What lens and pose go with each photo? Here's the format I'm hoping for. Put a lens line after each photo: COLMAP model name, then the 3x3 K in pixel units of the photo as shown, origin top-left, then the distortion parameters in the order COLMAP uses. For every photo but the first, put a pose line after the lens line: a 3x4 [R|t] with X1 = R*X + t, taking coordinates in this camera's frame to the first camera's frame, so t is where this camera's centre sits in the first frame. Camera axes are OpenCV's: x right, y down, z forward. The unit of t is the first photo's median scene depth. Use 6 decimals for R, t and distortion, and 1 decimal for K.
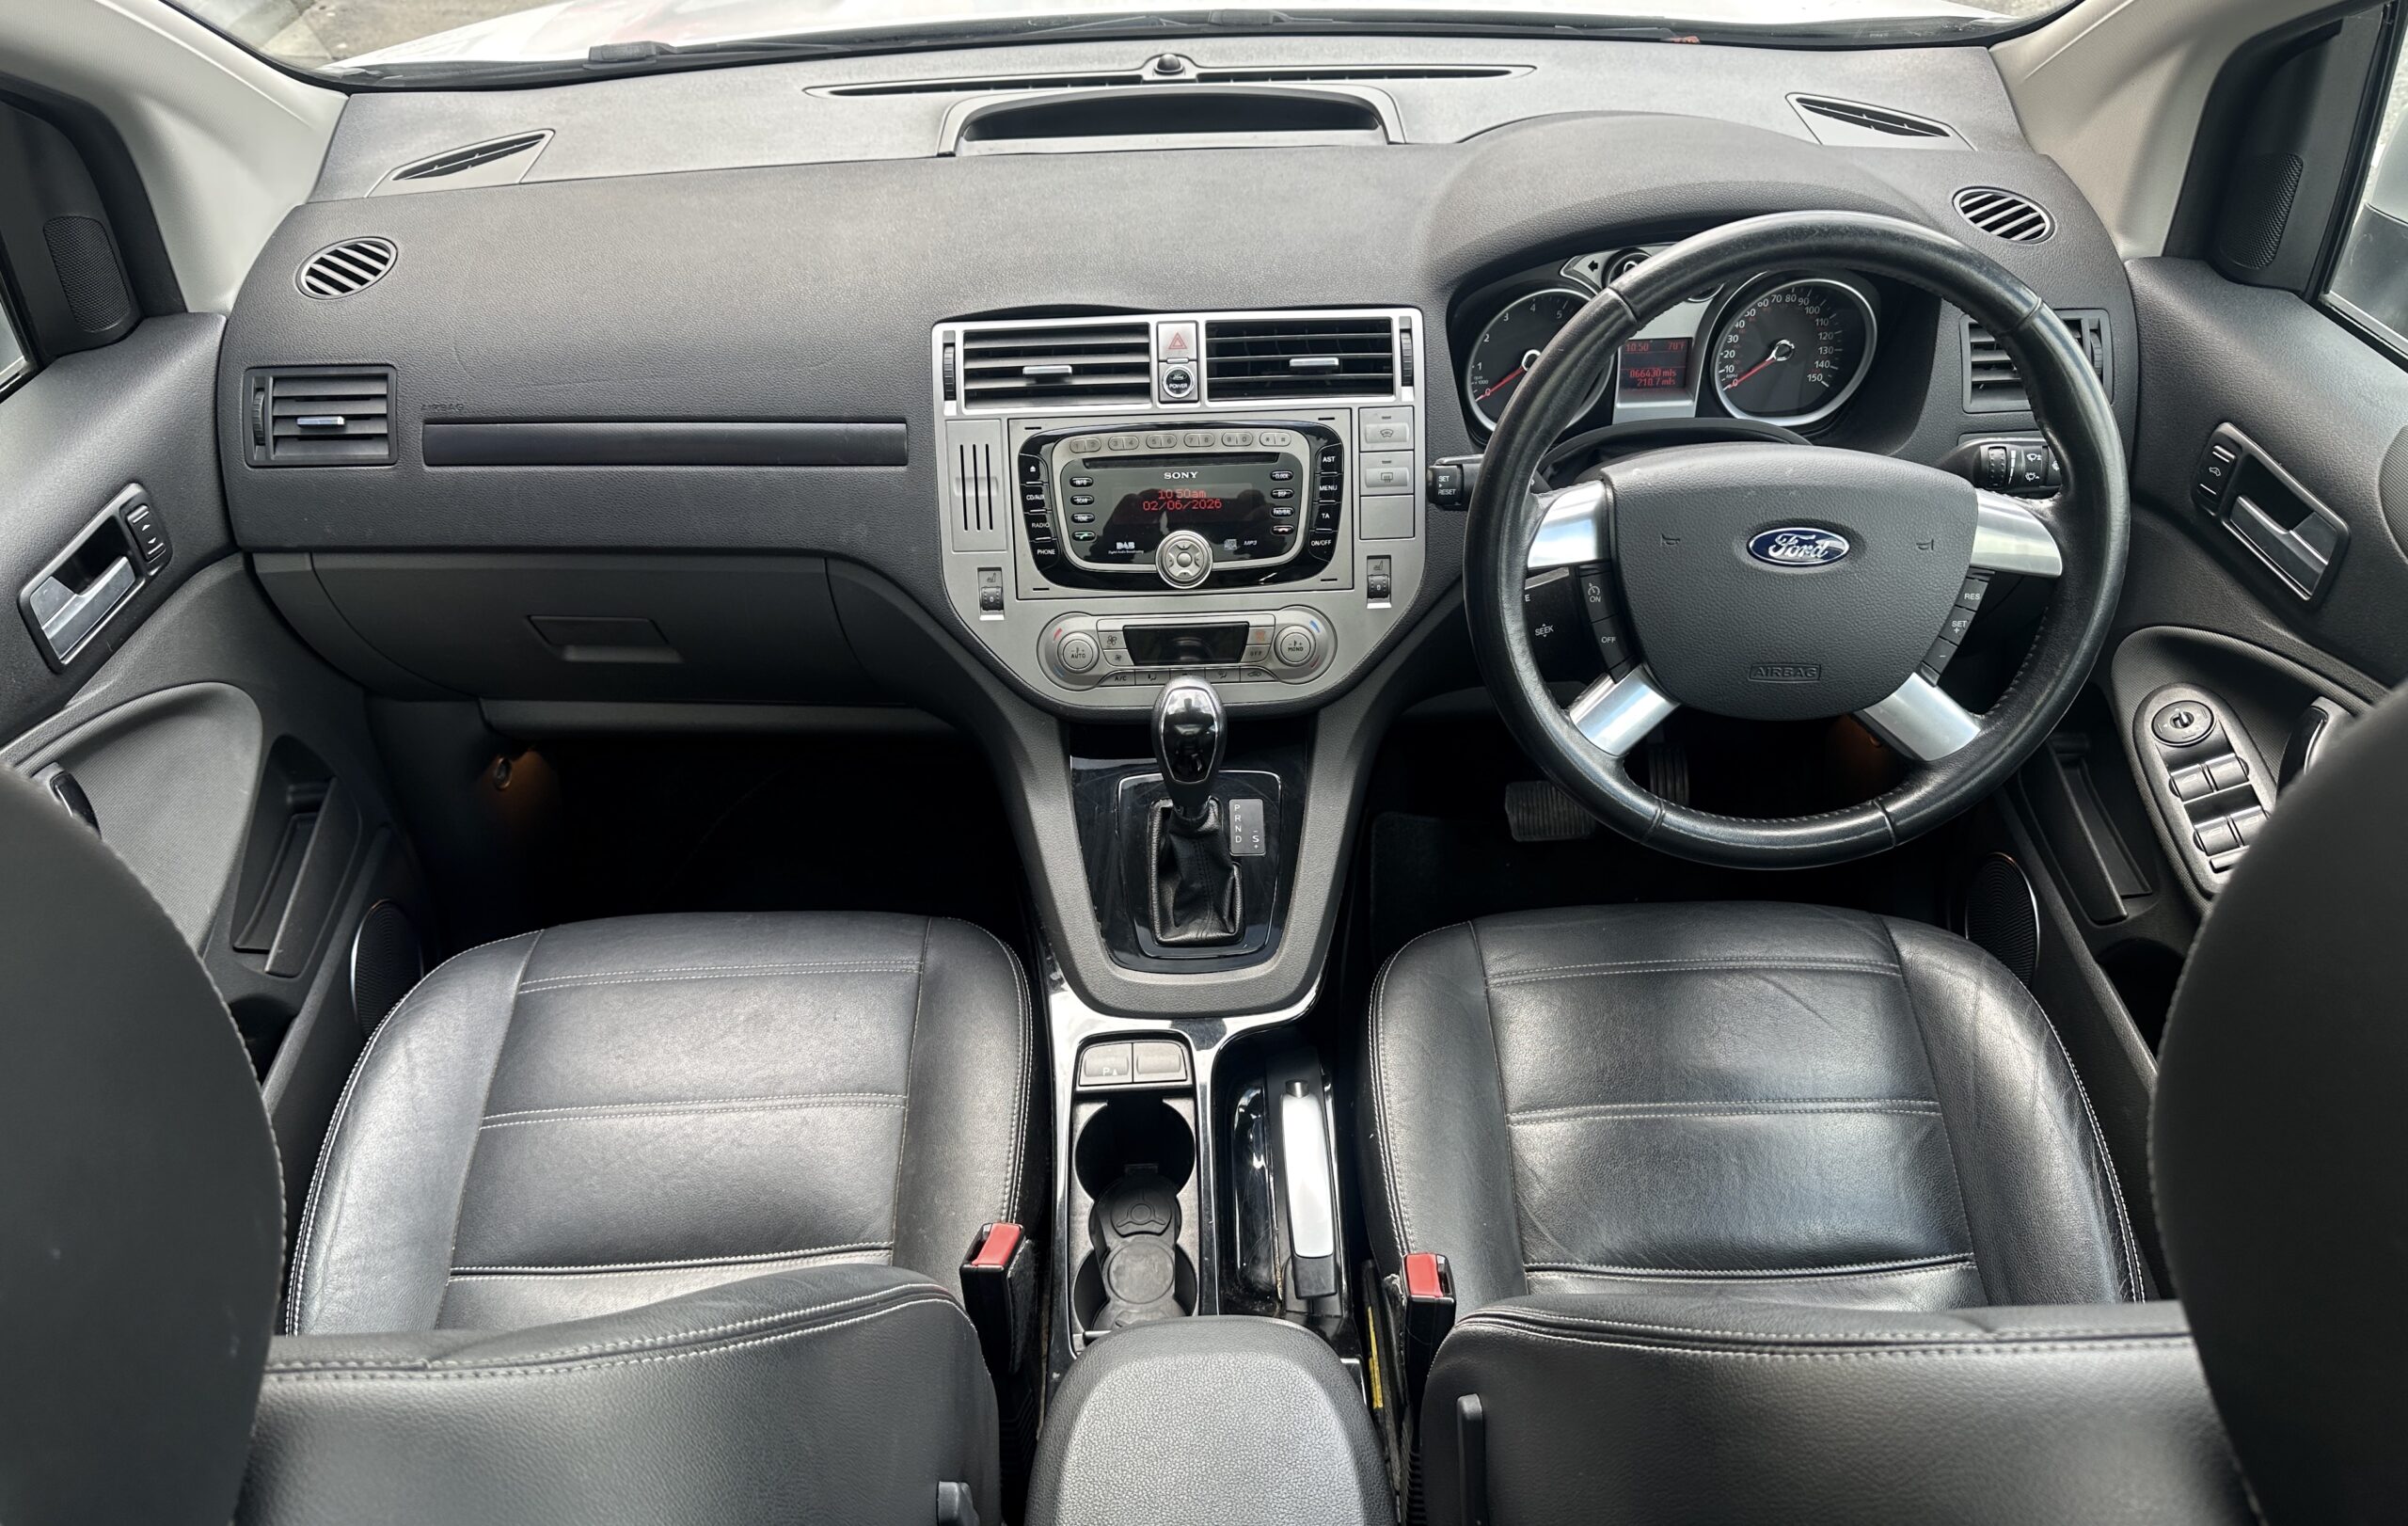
lens RADIAL K [[1765.2, 0, 1199.8], [0, 1765.2, 773.4], [0, 0, 1]] dist [0.030961, -0.044604]
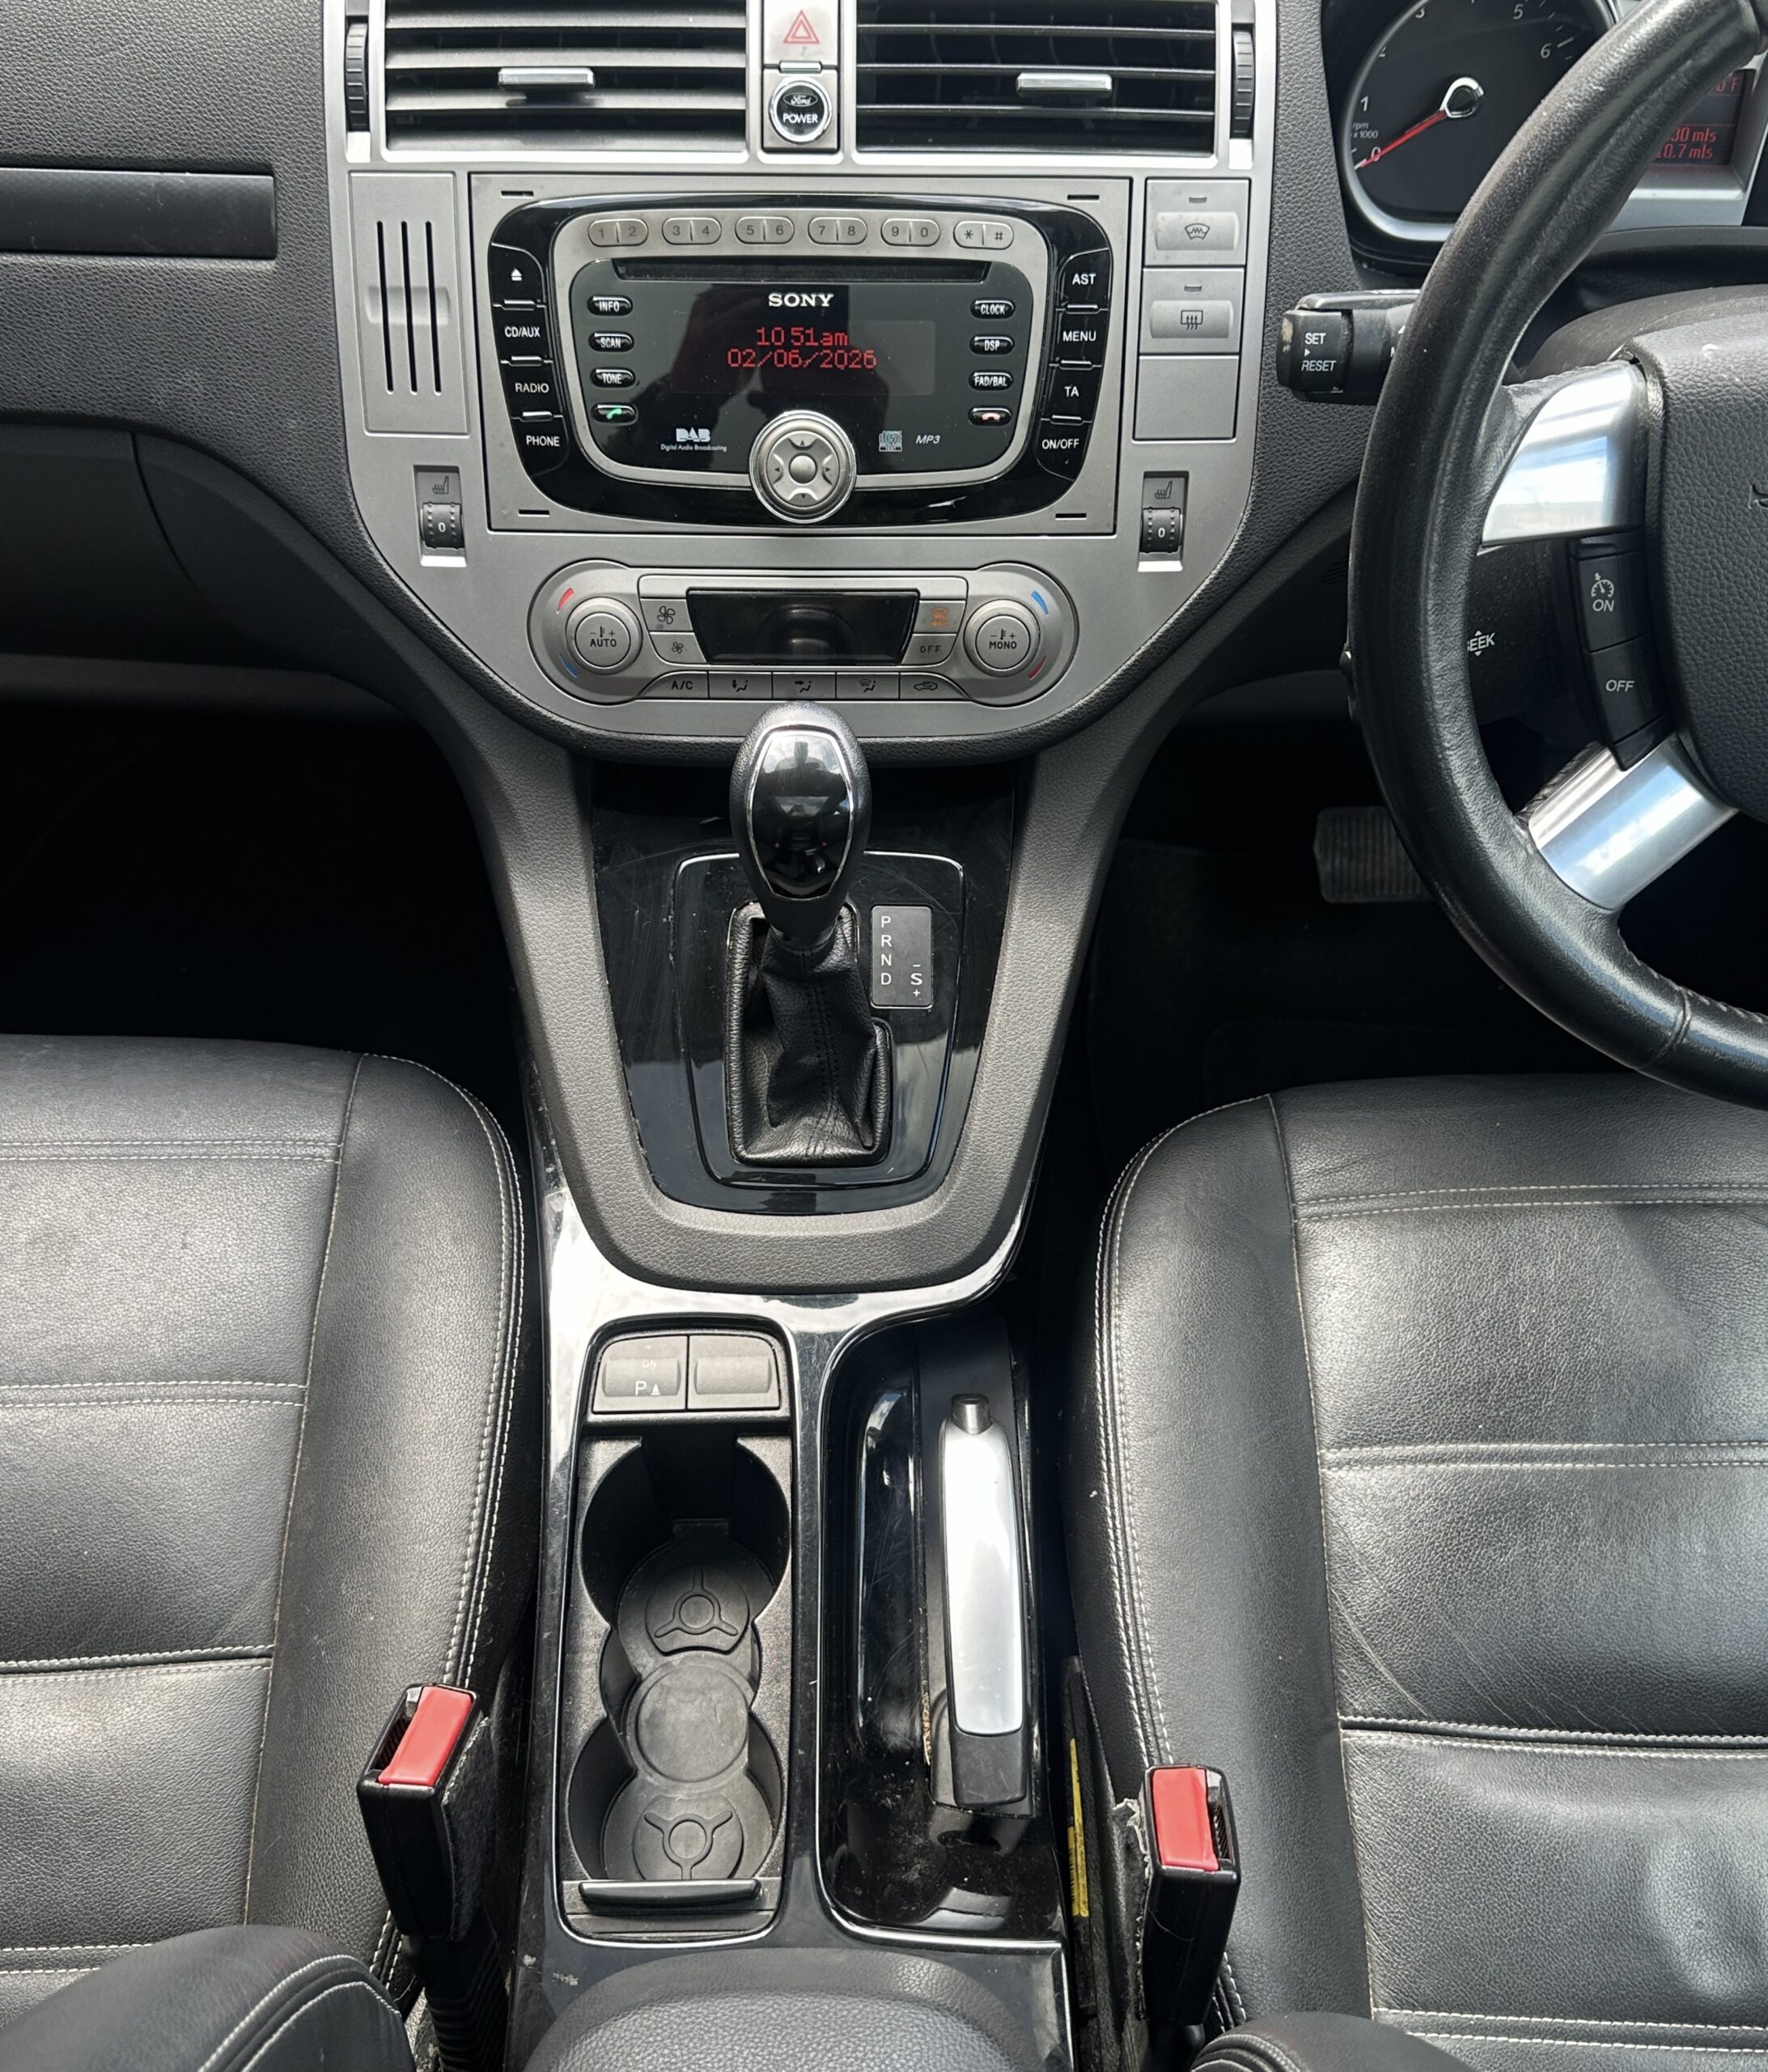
lens RADIAL K [[2178.9, 0, 898.1], [0, 2178.9, 1048.3], [0, 0, 1]] dist [-0.009116, 0.000000]
pose [[0.999072, 0.031968, 0.028866, 0.006785], [-0.036900, 0.980940, 0.190776, -0.074855], [-0.022217, -0.191664, 0.981209, 0.320775]]
